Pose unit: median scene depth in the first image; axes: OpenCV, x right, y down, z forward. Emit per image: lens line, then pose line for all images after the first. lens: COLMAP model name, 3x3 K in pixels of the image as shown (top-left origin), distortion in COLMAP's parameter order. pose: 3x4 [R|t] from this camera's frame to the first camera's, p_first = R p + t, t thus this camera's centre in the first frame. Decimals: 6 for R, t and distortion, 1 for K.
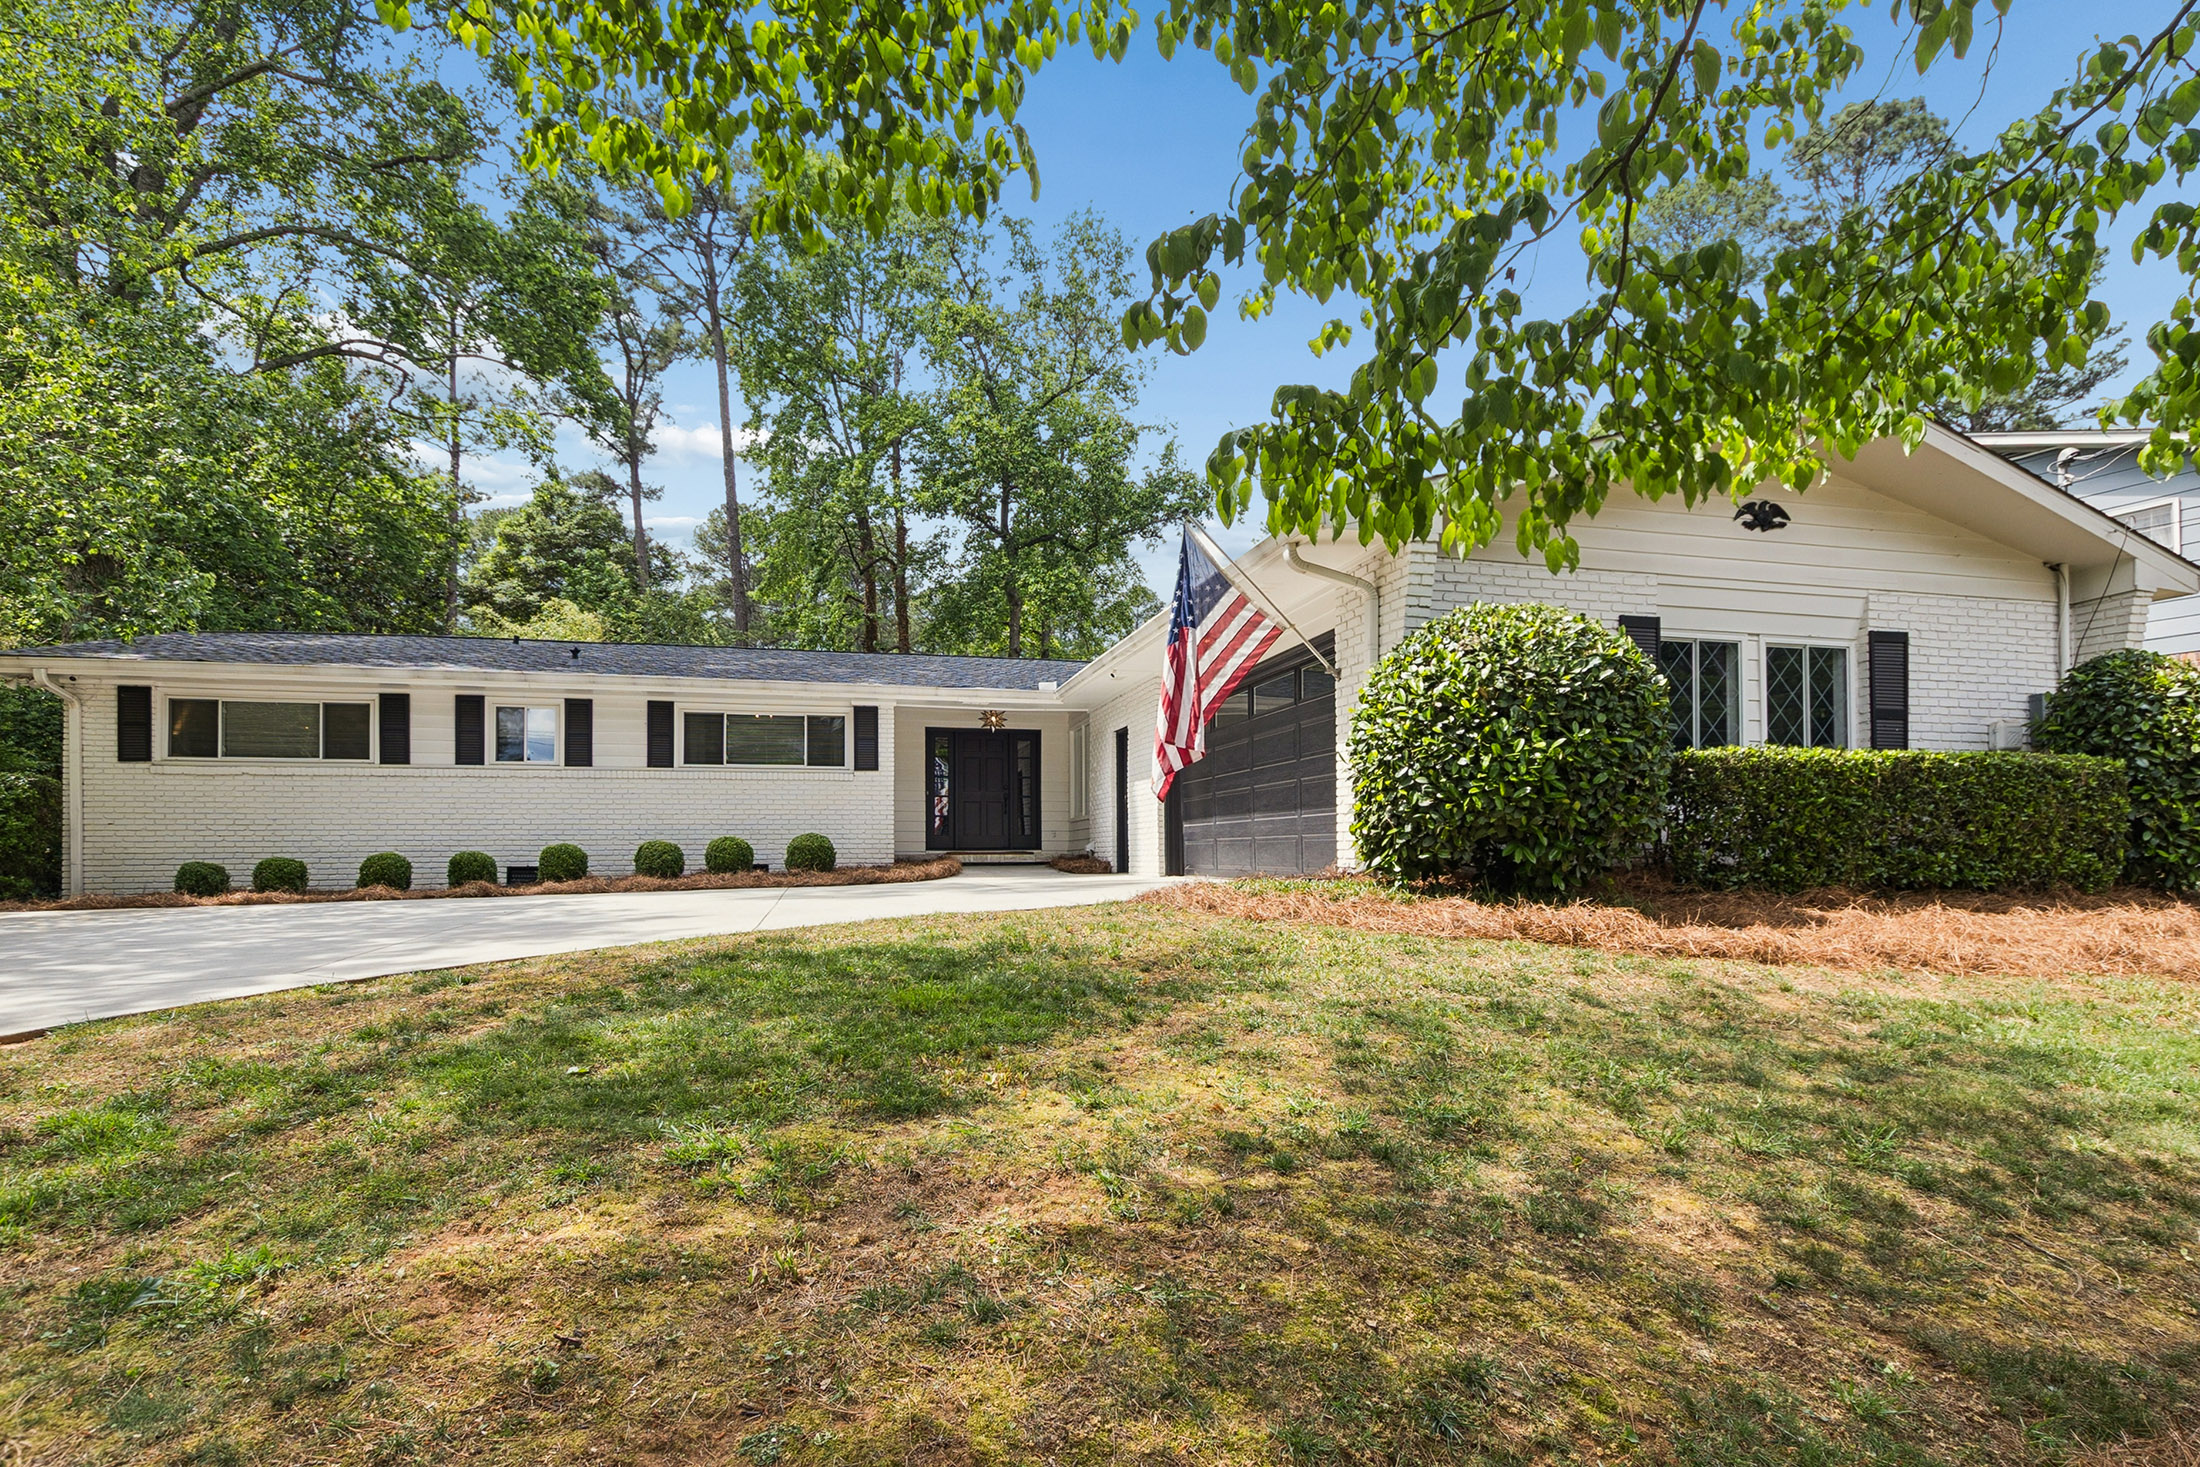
lens RADIAL K [[1042.0, 0, 1104.4], [0, 1042.0, 748.5], [0, 0, 1]] dist [0.015713, -0.004498]
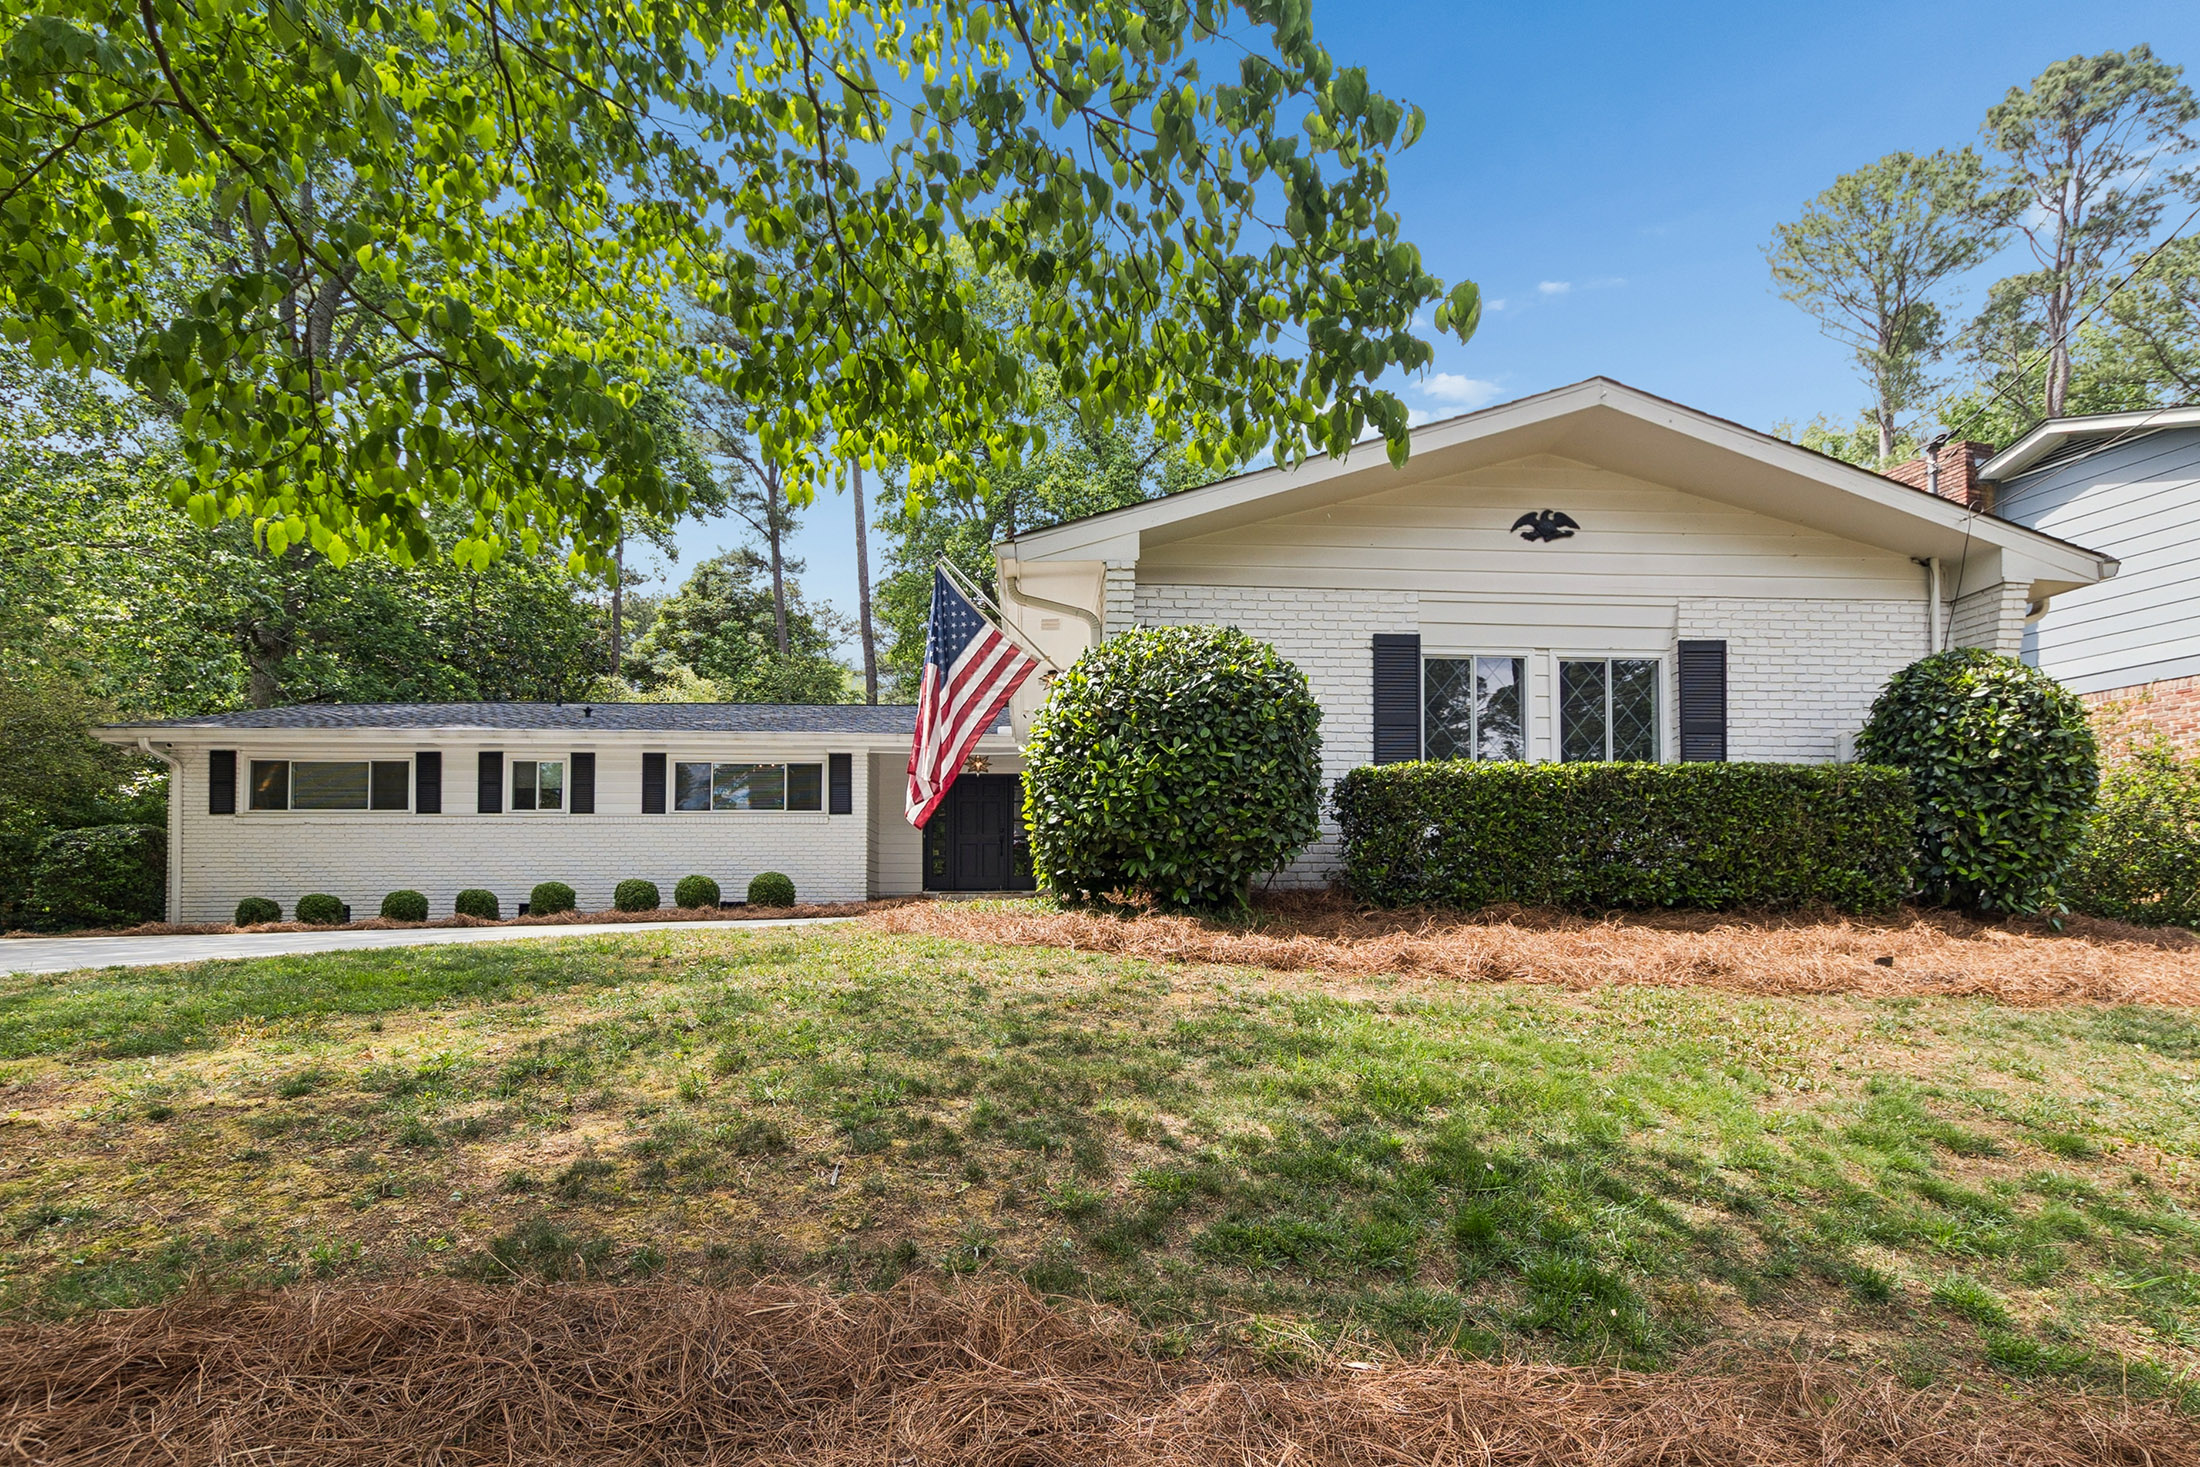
lens RADIAL K [[1042.0, 0, 1096.3], [0, 1042.0, 774.1], [0, 0, 1]] dist [0.015713, -0.004498]
pose [[0.986431, -0.021128, -0.162813, 0.361126], [0.016882, 0.999482, -0.027416, 0.024812], [0.163307, 0.024296, 0.986276, -0.009557]]
